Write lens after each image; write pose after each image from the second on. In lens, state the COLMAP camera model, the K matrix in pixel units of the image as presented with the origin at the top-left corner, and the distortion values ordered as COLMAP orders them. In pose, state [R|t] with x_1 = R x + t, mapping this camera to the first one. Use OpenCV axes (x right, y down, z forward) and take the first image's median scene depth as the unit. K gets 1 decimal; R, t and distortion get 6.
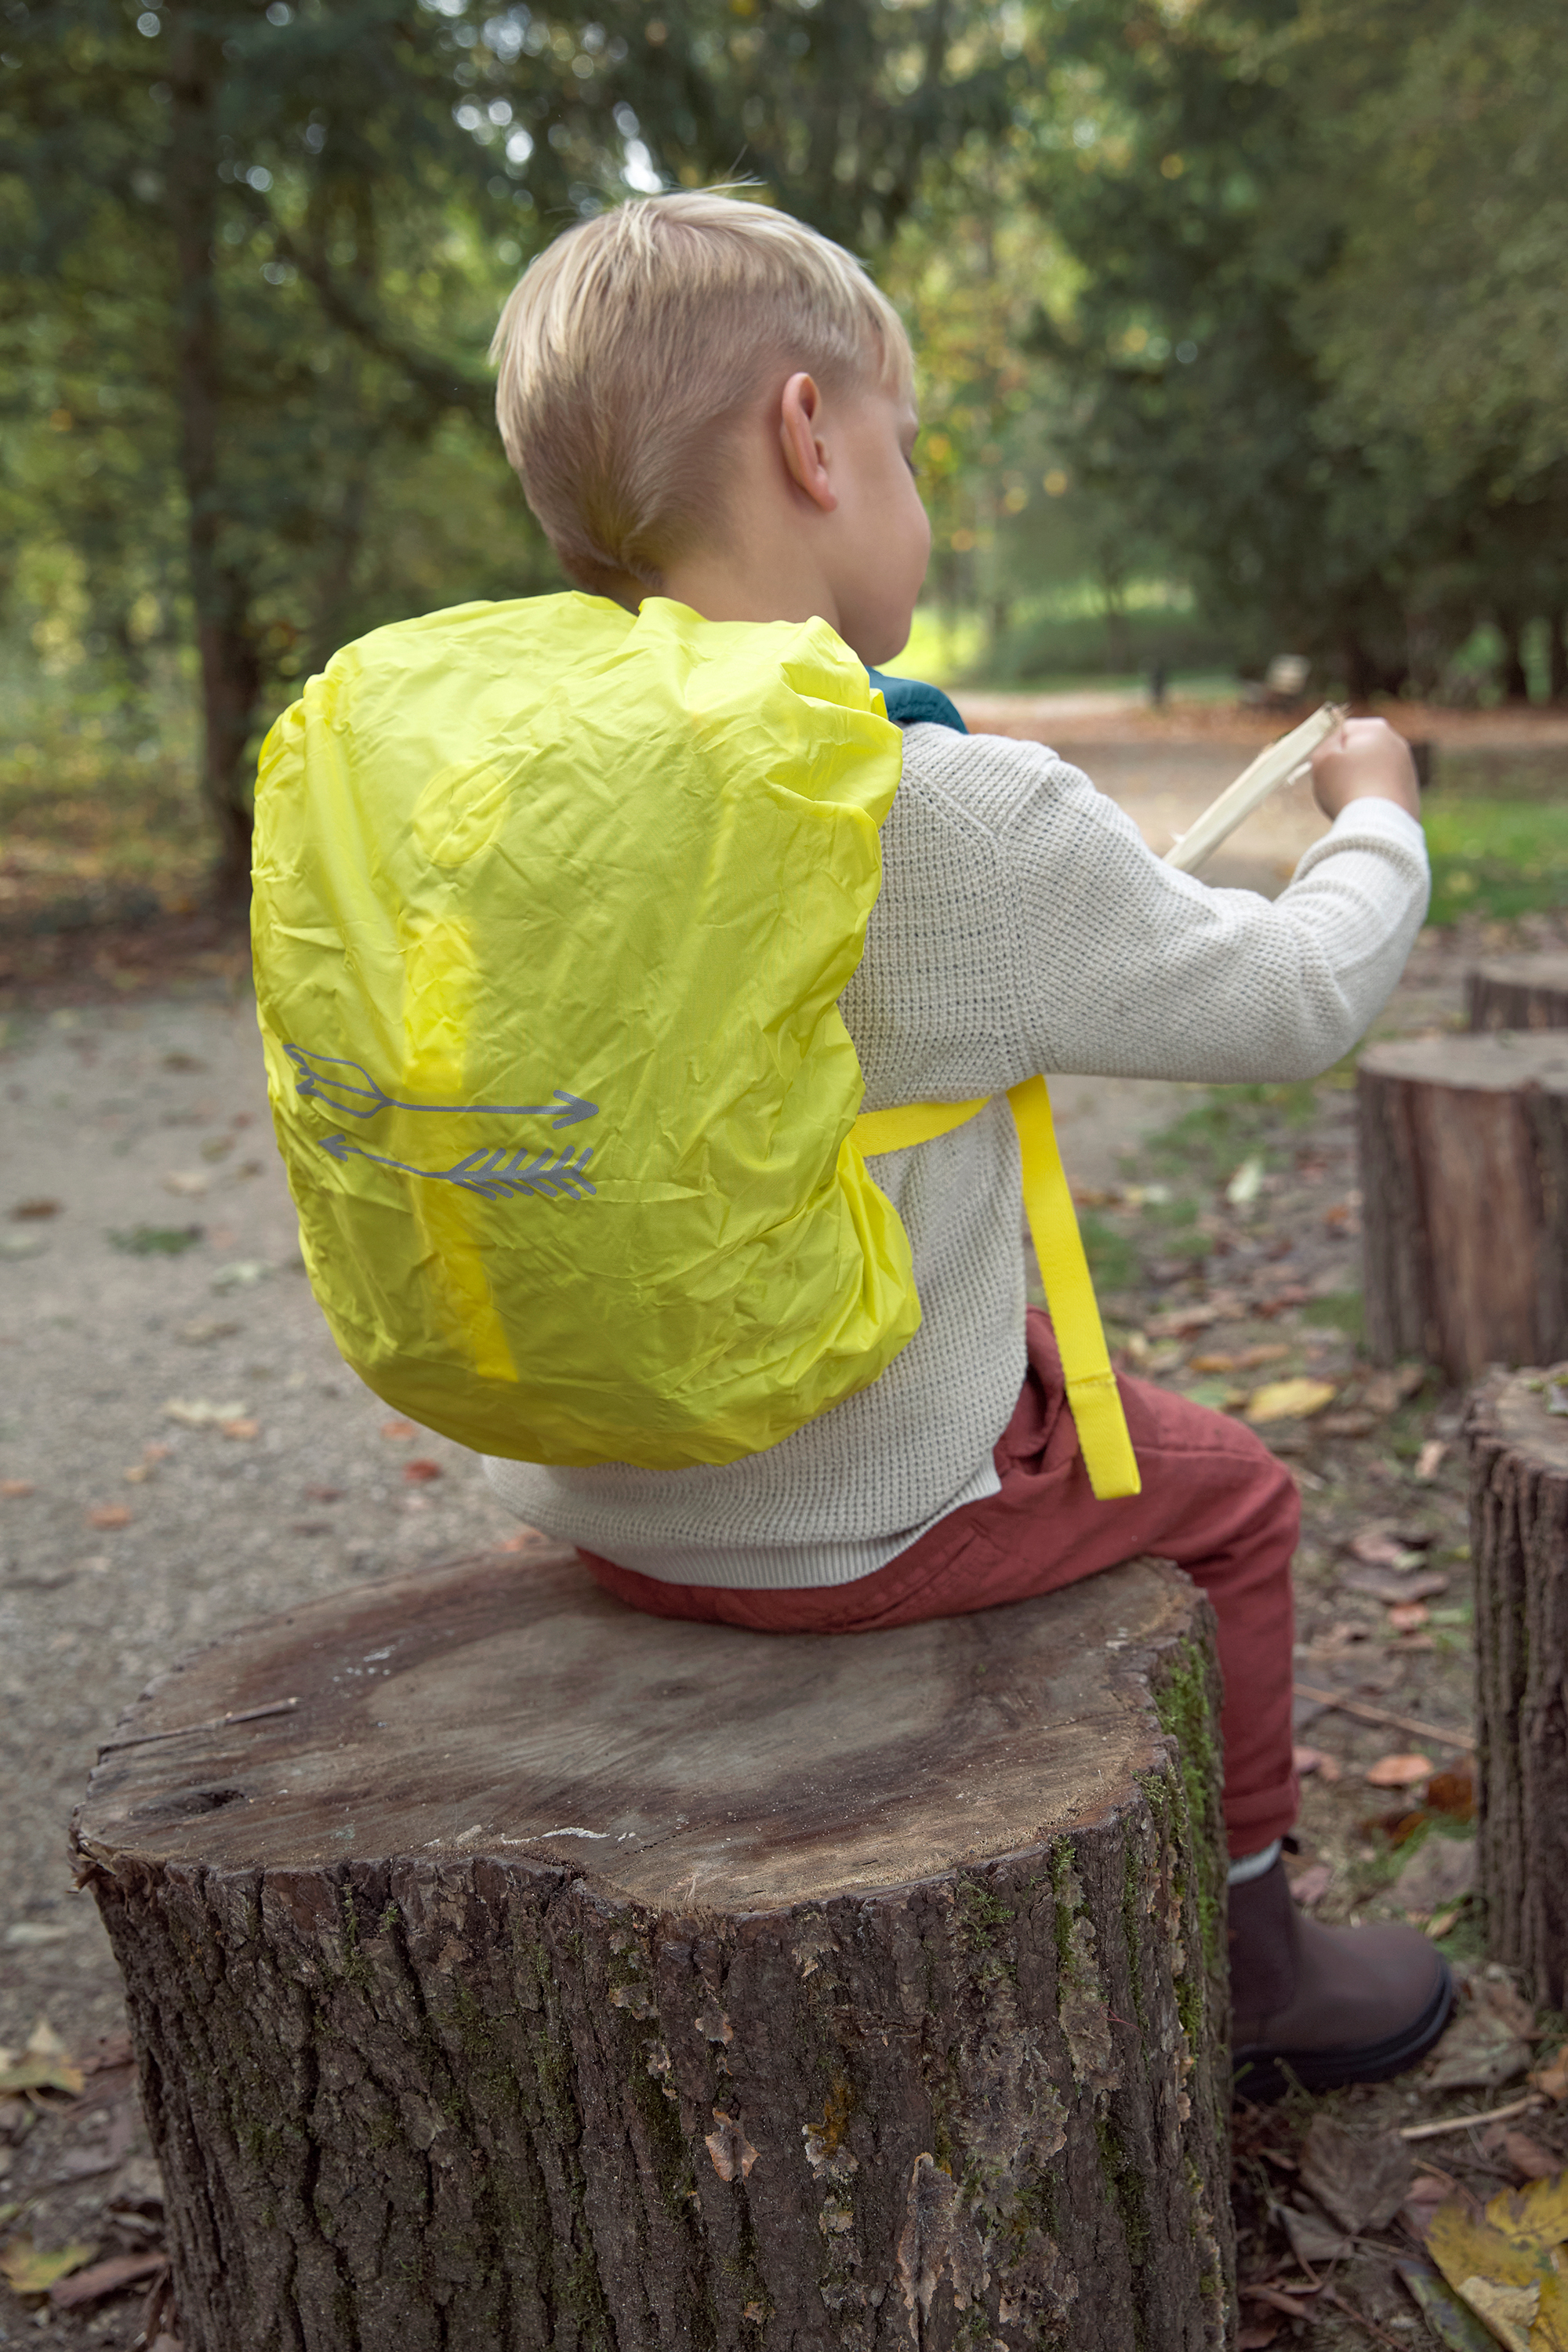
lens RADIAL K [[2142.5, 0, 784.0], [0, 2142.5, 1176.0], [0, 0, 1]] dist [0.002305, -0.002055]
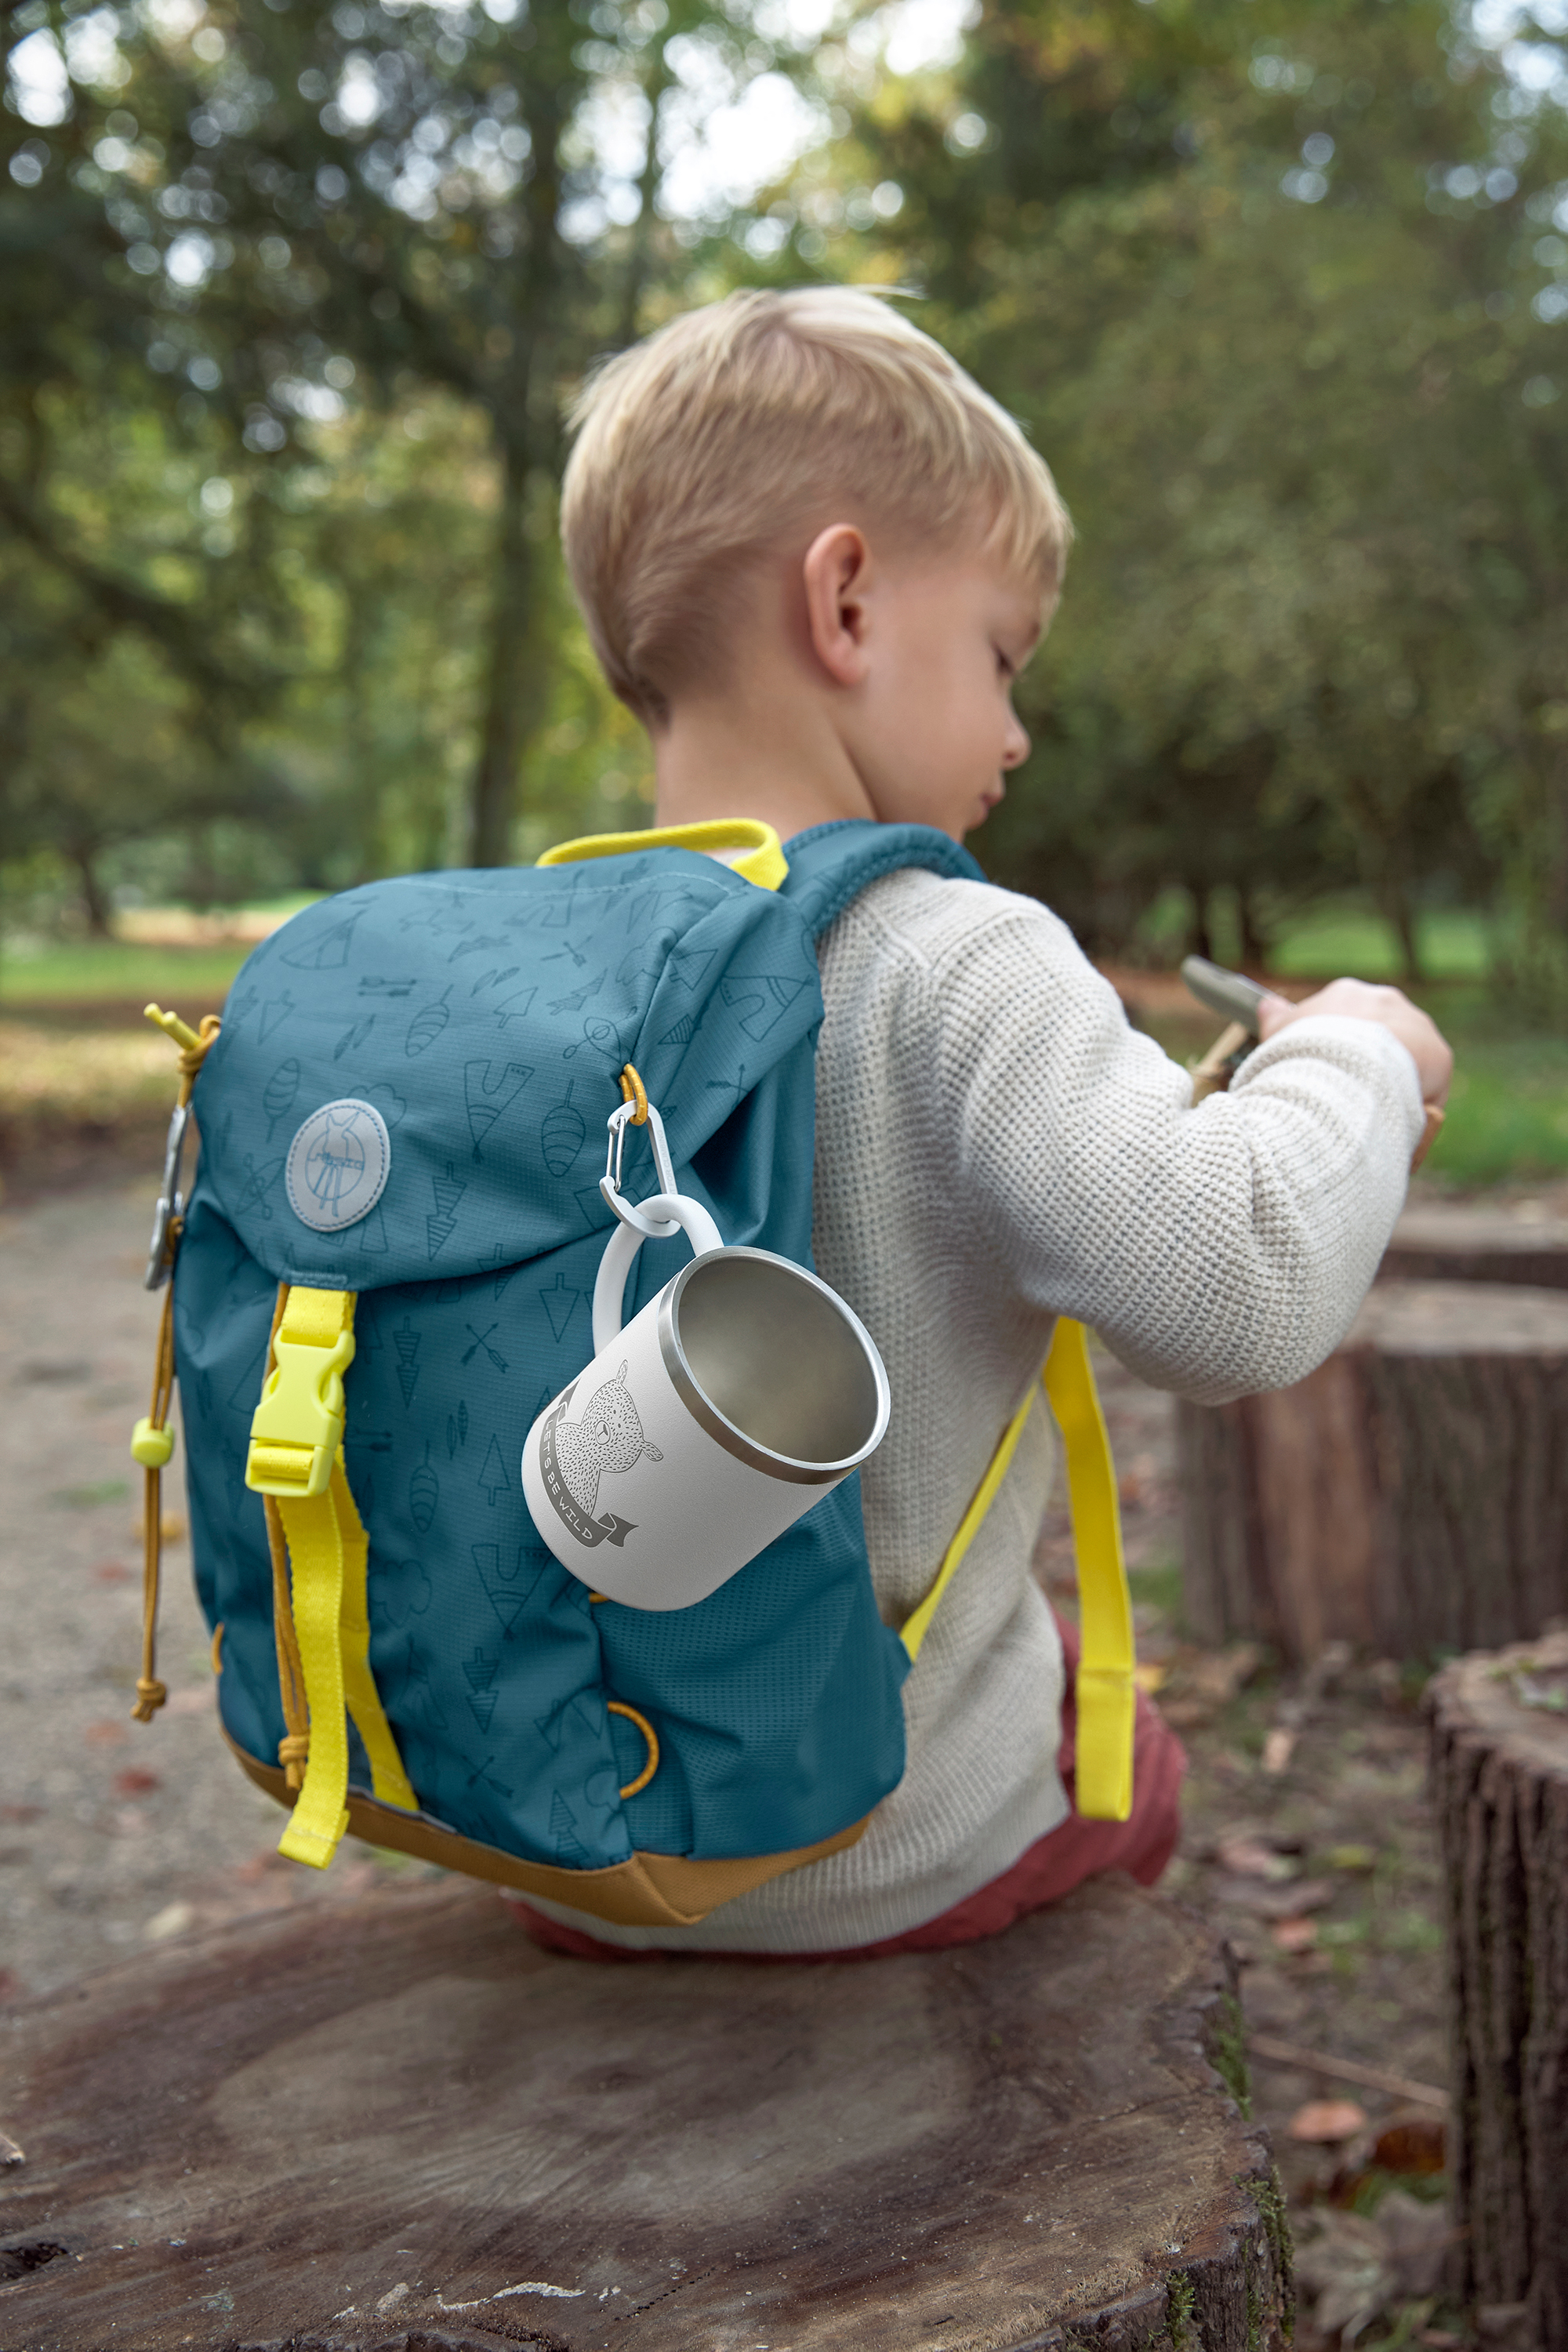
lens RADIAL K [[2266.5, 0, 784.0], [0, 2266.5, 1176.0], [0, 0, 1]] dist [0.000906, 0.035416]
pose [[0.990446, 0.020601, 0.136352, -0.111072], [-0.004668, 0.993220, -0.116155, 0.003965], [-0.137820, 0.114408, 0.983827, 0.122458]]
